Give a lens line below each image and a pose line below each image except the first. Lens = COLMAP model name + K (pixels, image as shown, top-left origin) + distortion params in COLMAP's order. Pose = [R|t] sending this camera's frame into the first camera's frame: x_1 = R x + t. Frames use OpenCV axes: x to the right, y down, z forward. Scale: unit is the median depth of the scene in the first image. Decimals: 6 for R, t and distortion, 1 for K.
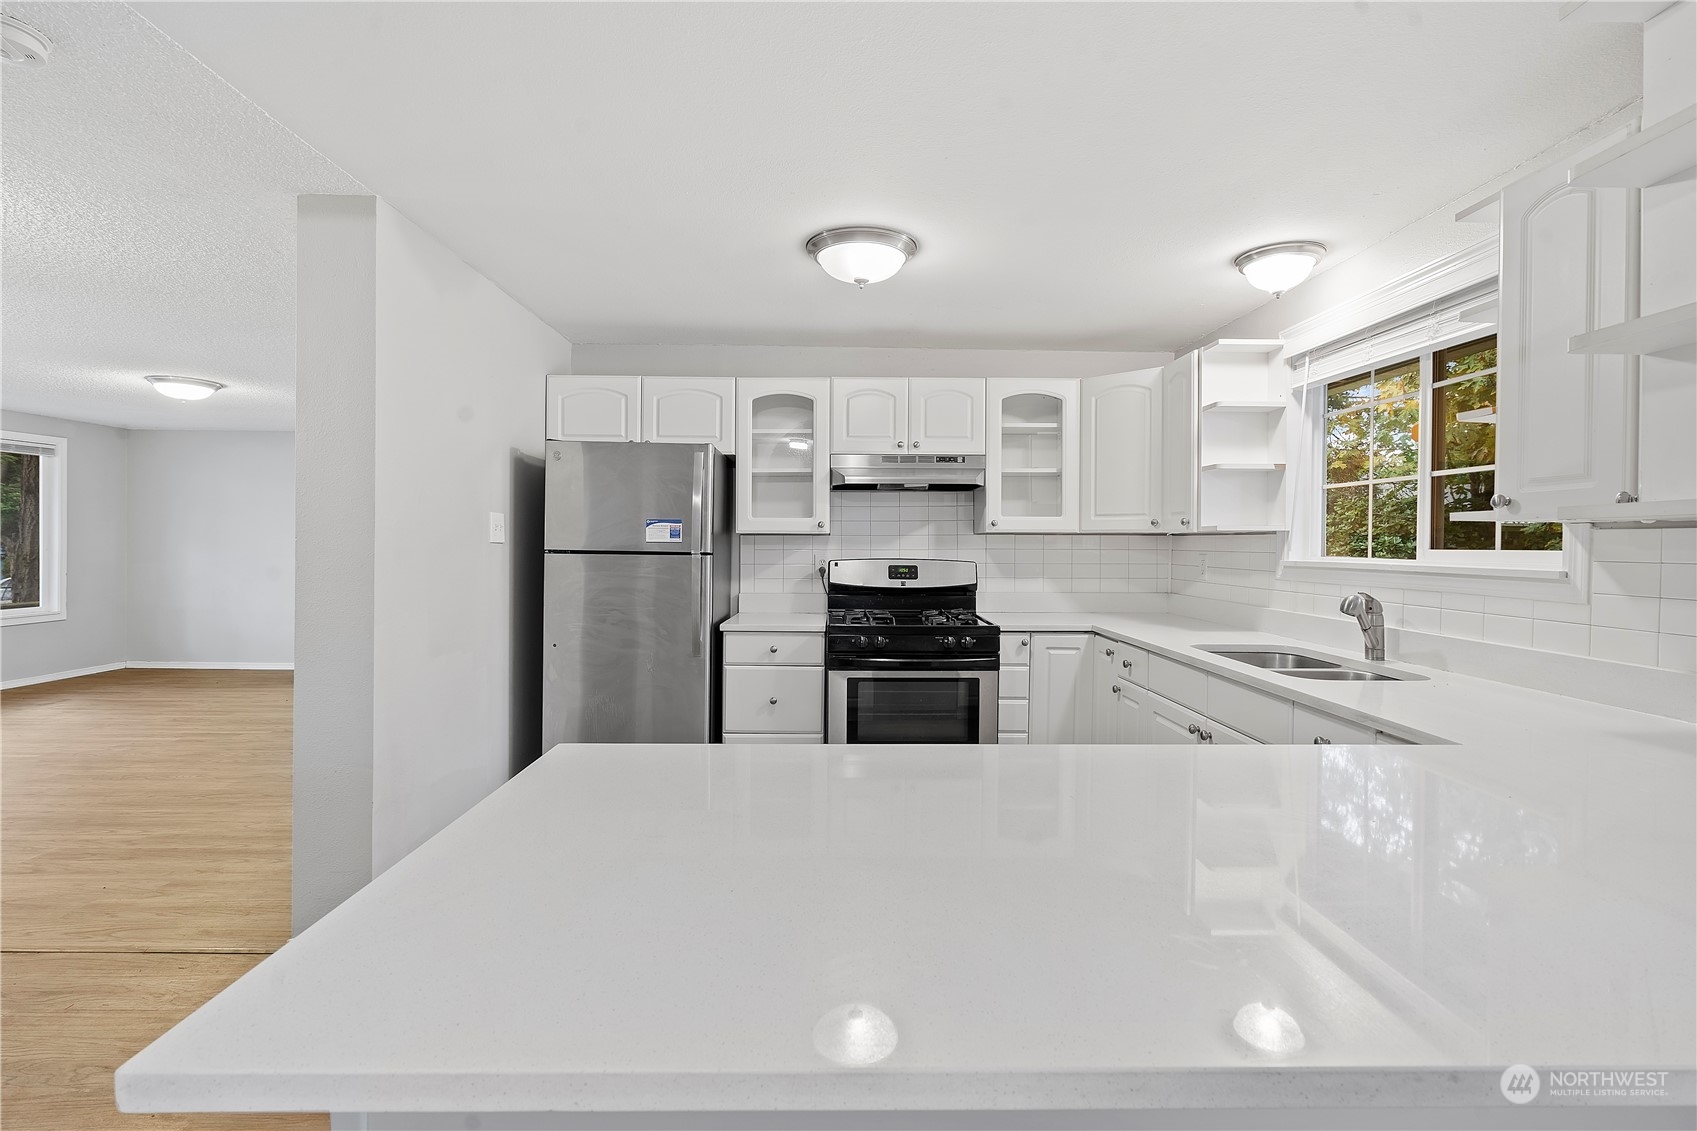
lens RADIAL K [[791.3, 0, 842.4], [0, 791.3, 542.5], [0, 0, 1]] dist [-0.000275, -0.000039]
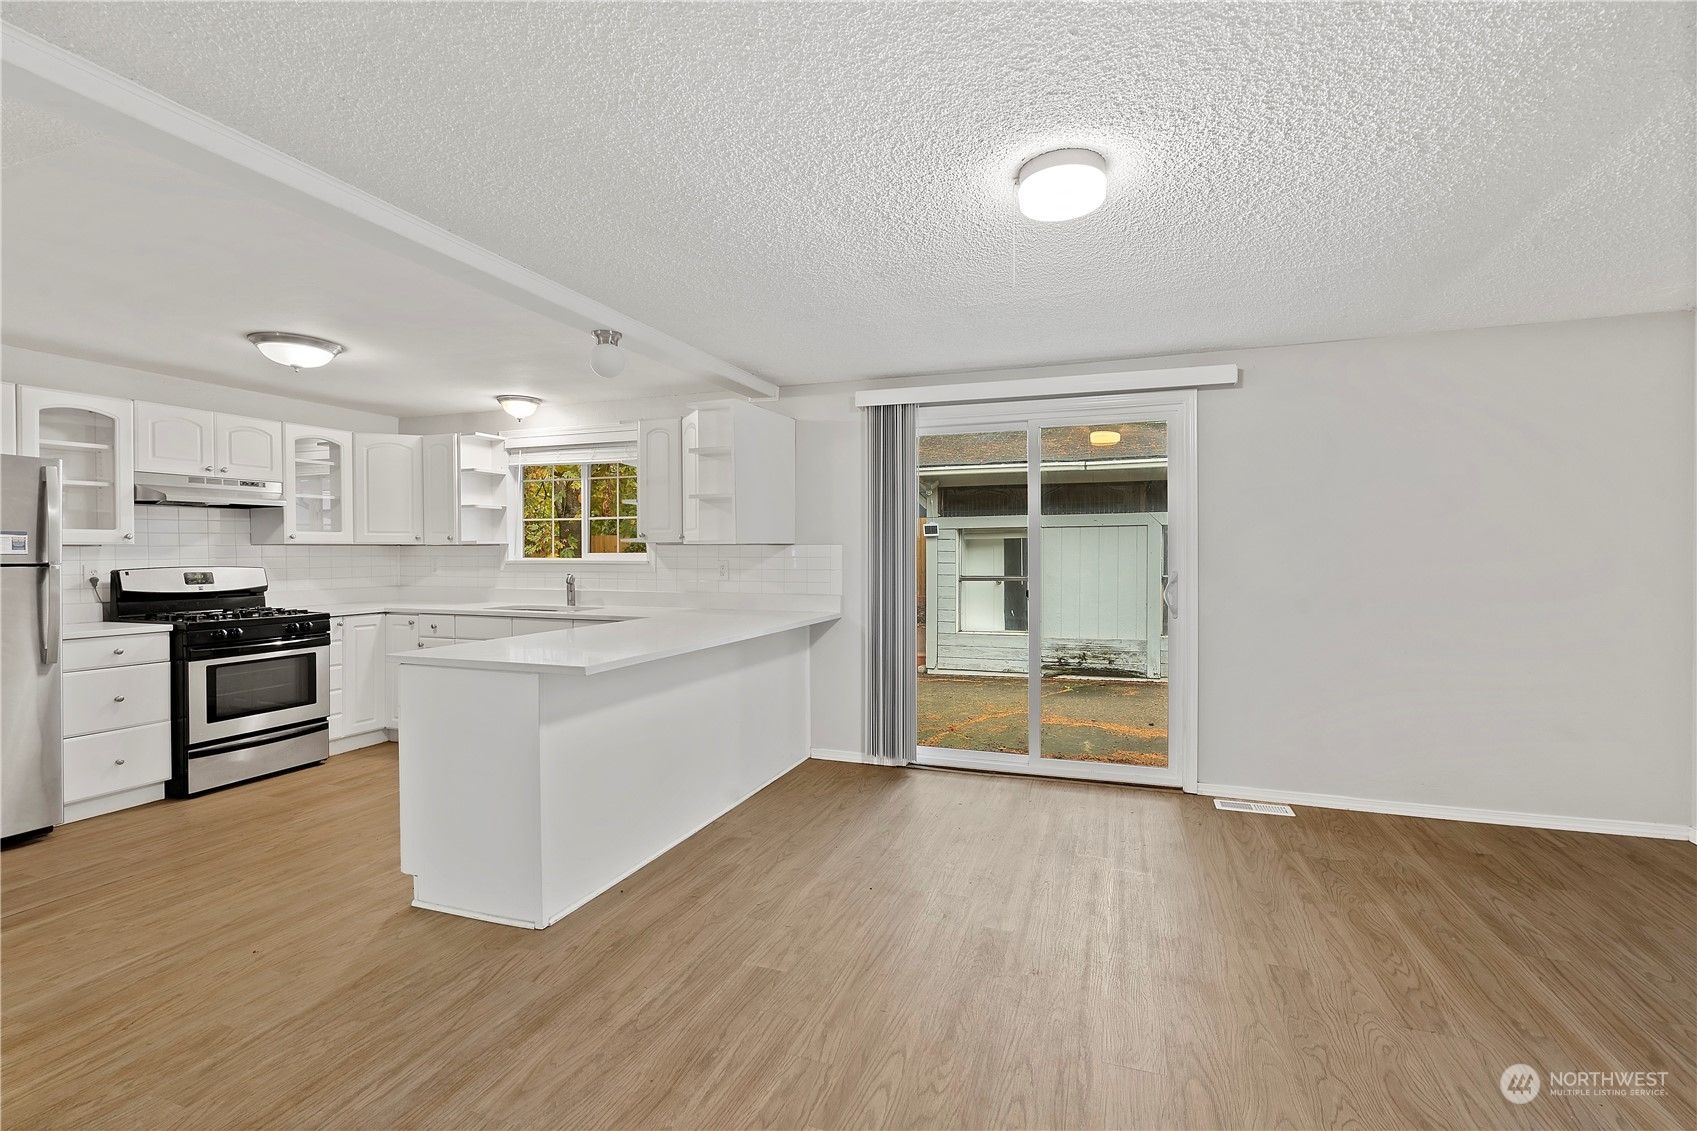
lens RADIAL K [[771.1, 0, 847.9], [0, 771.1, 561.8], [0, 0, 1]] dist [-0.001928, -0.000816]
pose [[0.358934, -0.020489, 0.933138, -0.708437], [0.004739, 0.999786, 0.020129, -0.005096], [-0.933351, -0.002803, 0.358954, -0.314501]]
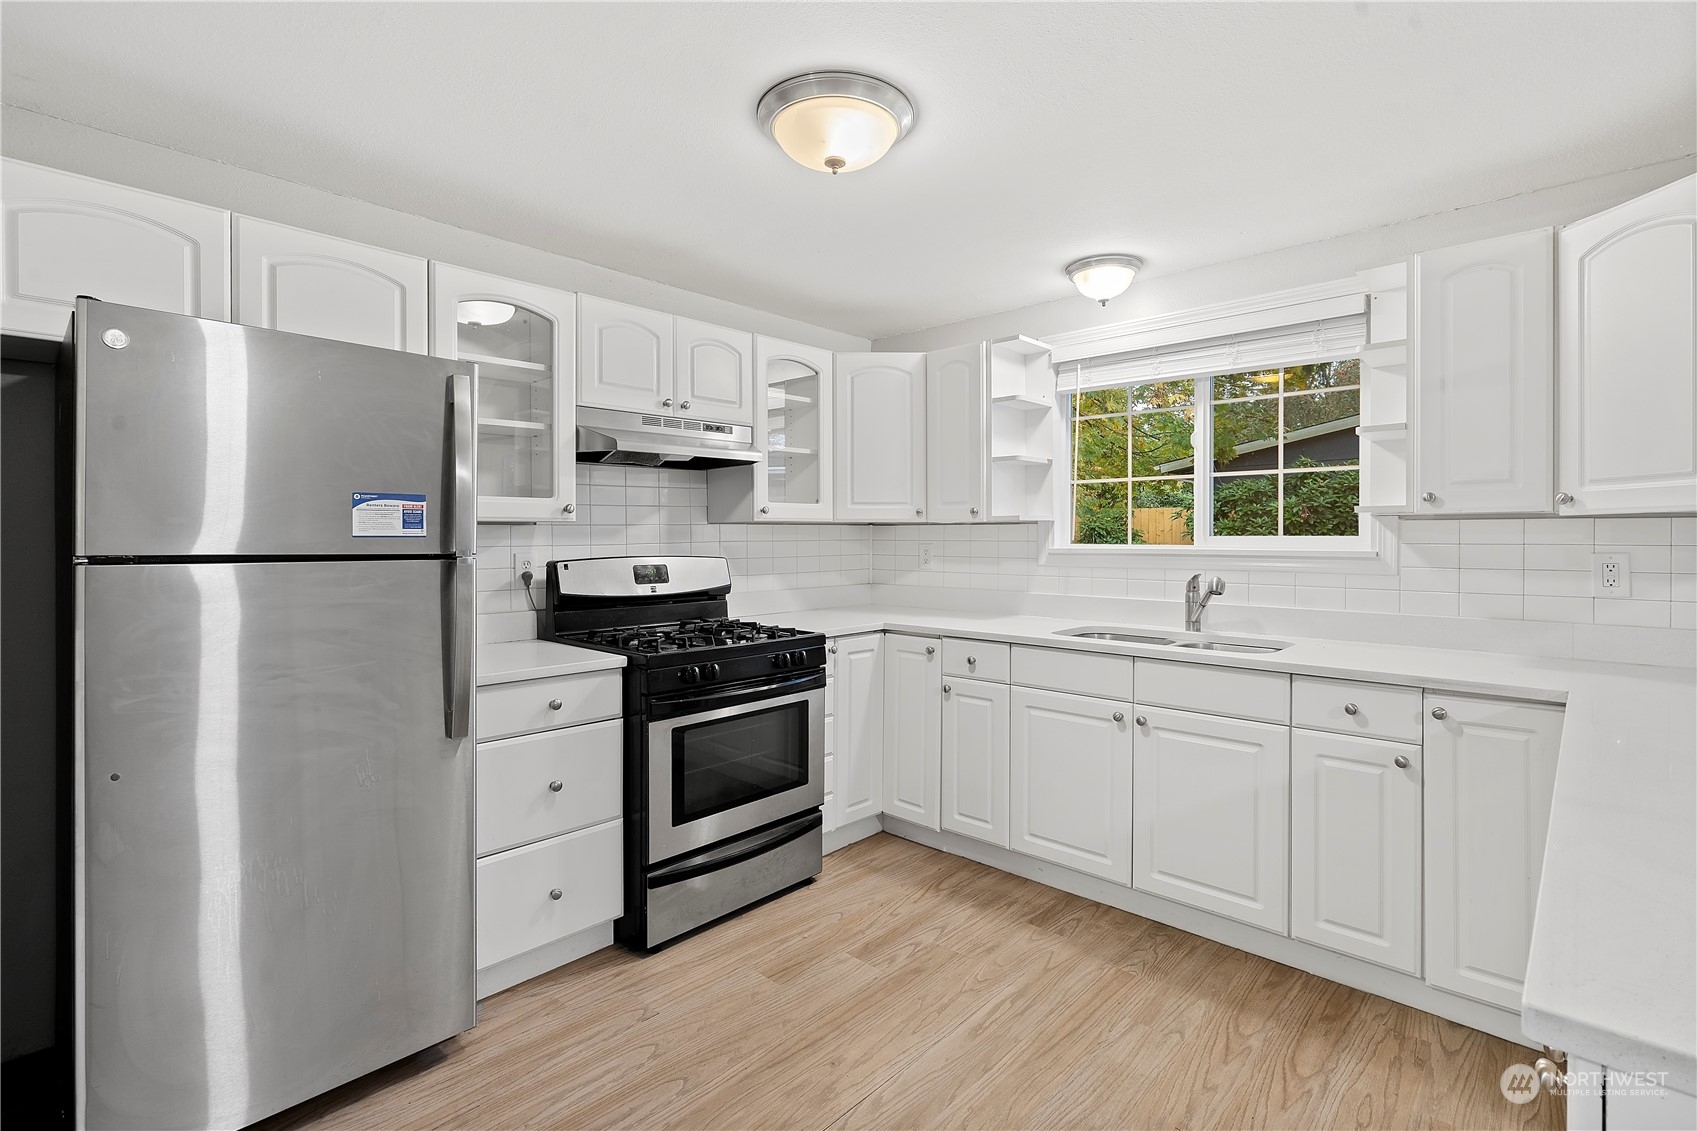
lens RADIAL K [[791.3, 0, 842.4], [0, 791.3, 542.5], [0, 0, 1]] dist [-0.000275, -0.000039]
pose [[0.699422, -0.014325, 0.714565, -0.375057], [0.006445, 0.999885, 0.013737, -0.001696], [-0.714680, -0.005002, 0.699434, 0.392708]]
